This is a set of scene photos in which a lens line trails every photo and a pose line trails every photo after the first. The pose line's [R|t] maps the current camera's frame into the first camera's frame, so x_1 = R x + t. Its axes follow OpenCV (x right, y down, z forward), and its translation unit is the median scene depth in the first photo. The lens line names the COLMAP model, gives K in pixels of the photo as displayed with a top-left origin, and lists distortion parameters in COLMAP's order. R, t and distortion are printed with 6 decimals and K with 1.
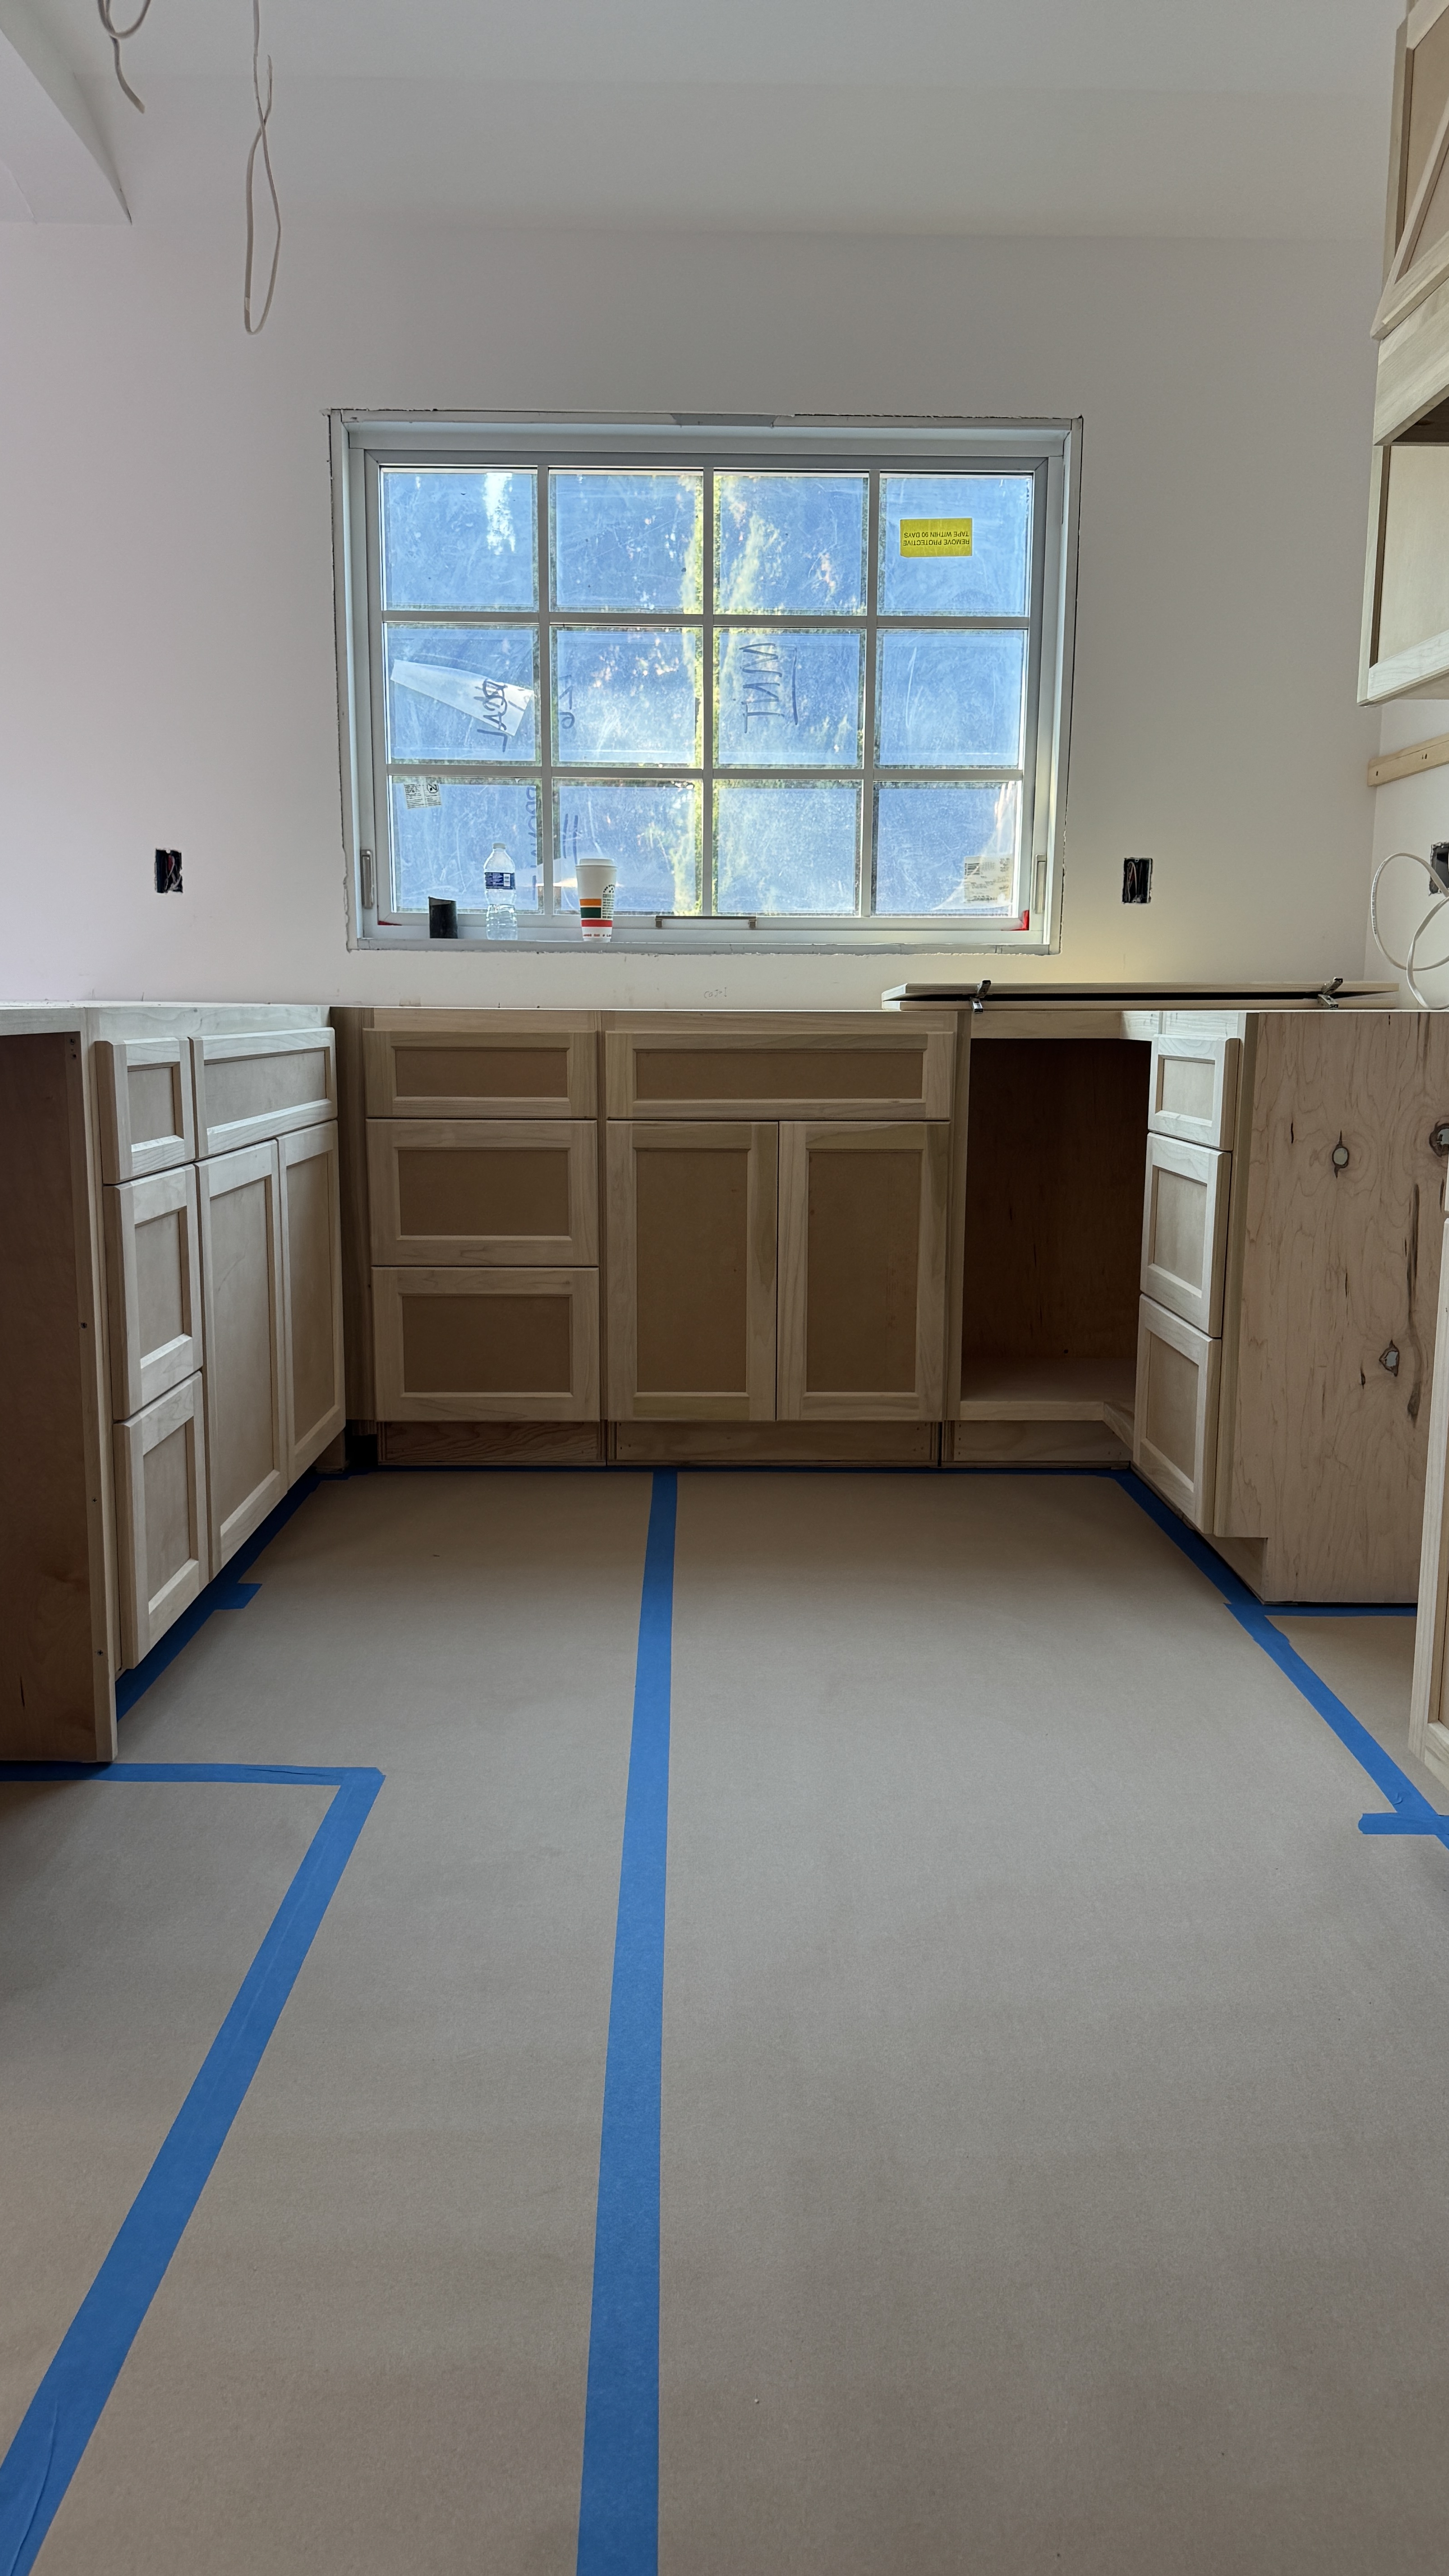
lens RADIAL K [[1856.1, 0, 731.9], [0, 1856.1, 1325.8], [0, 0, 1]] dist [0.183550, -0.341733]
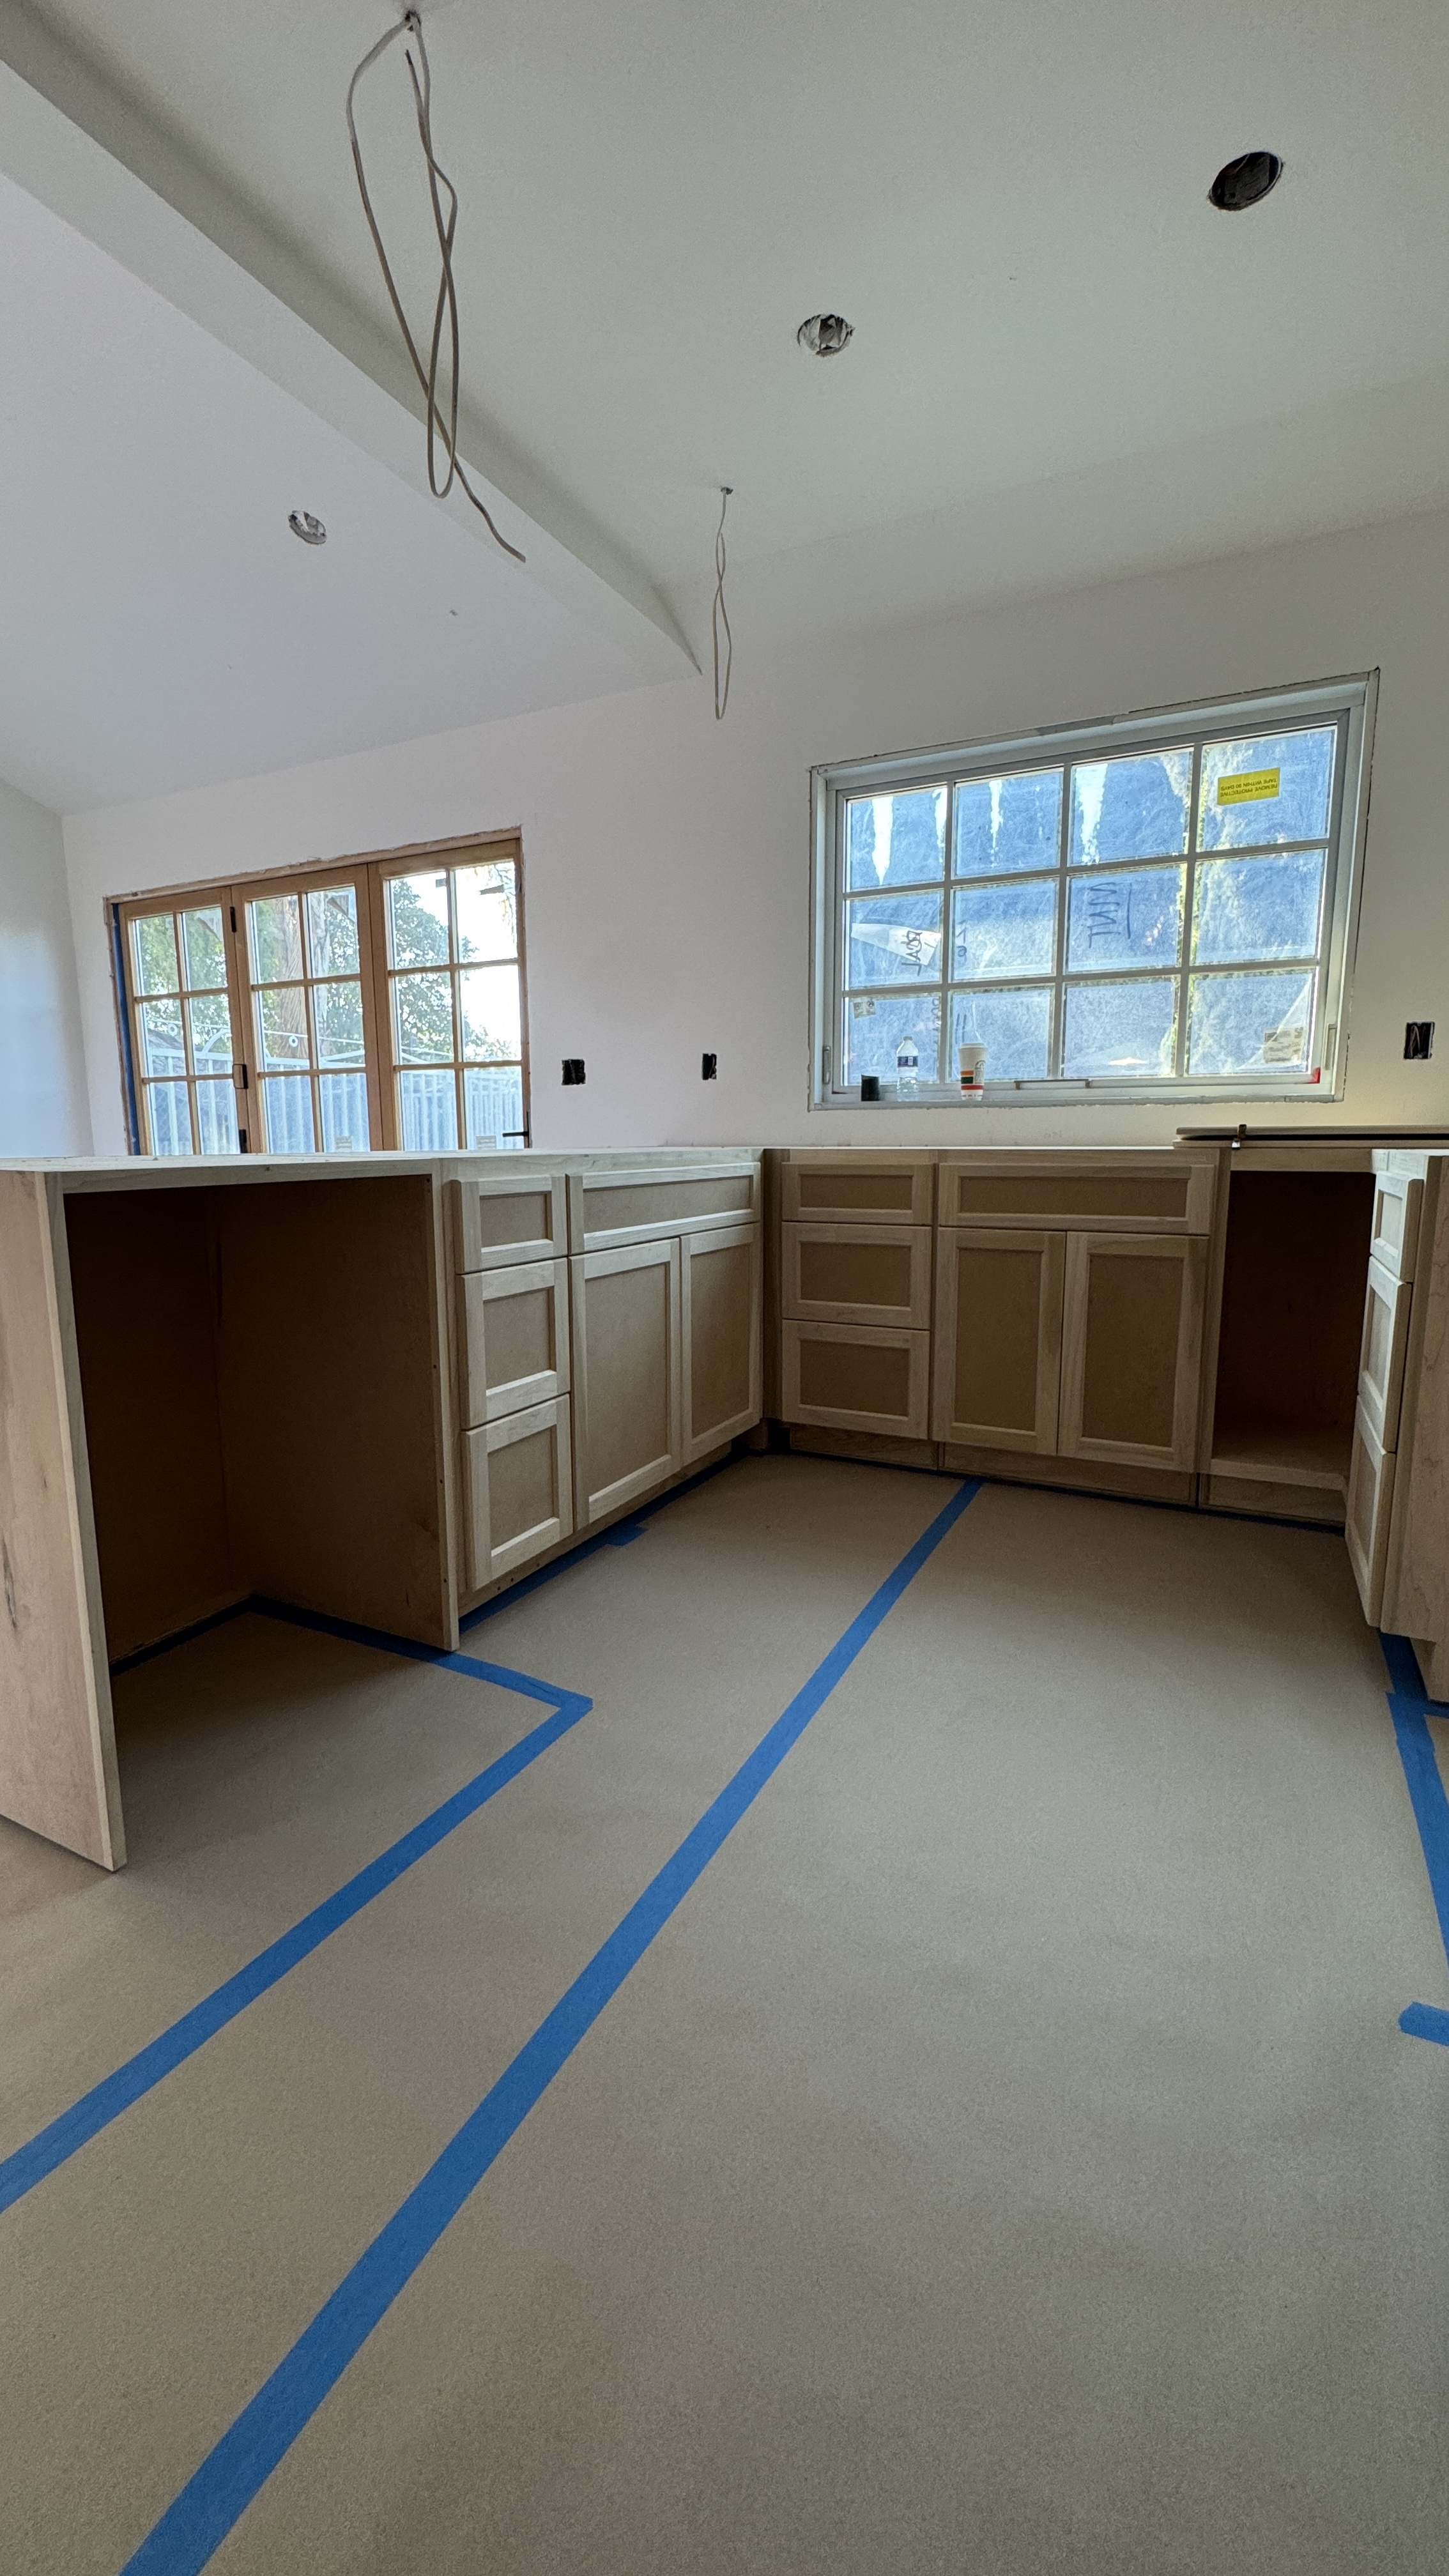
lens RADIAL K [[1055.9, 0, 717.0], [0, 1055.9, 1302.3], [0, 0, 1]] dist [0.001030, 0.000157]
pose [[0.884825, 0.063165, -0.461621, 0.150485], [-0.070058, 0.997540, 0.002212, -0.043078], [0.460626, 0.030383, 0.887074, 0.217073]]
